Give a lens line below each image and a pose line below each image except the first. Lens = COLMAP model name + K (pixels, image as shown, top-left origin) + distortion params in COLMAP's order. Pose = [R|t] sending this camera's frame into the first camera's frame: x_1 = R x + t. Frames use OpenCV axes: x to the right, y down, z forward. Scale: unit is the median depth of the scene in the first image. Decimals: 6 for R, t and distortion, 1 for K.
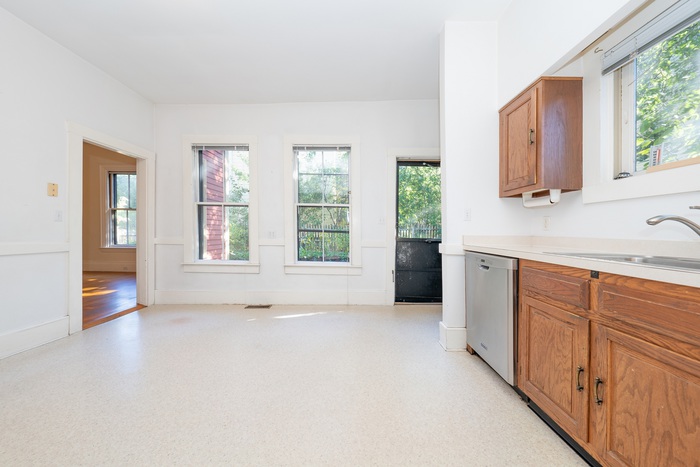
lens RADIAL K [[241.5, 0, 345.4], [0, 241.5, 232.9], [0, 0, 1]] dist [0.000695, 0.000101]
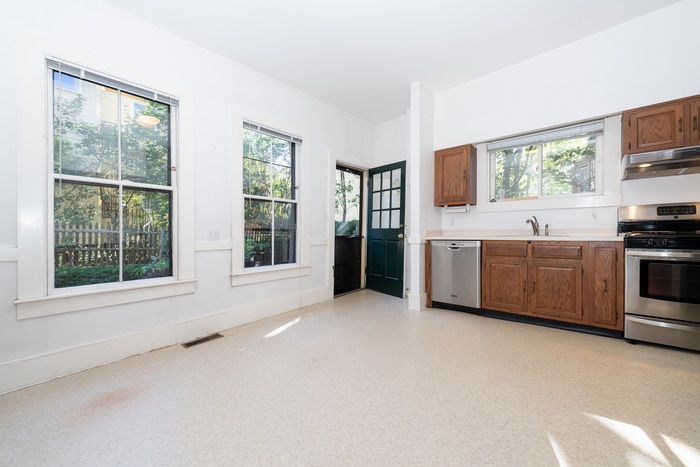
lens RADIAL K [[269.4, 0, 349.9], [0, 269.4, 233.6], [0, 0, 1]] dist [0.000226, 0.000072]
pose [[0.644414, -0.019638, 0.764425, -1.011824], [0.022960, 0.999716, 0.006327, 0.010781], [-0.764332, 0.013474, 0.644682, 0.272604]]
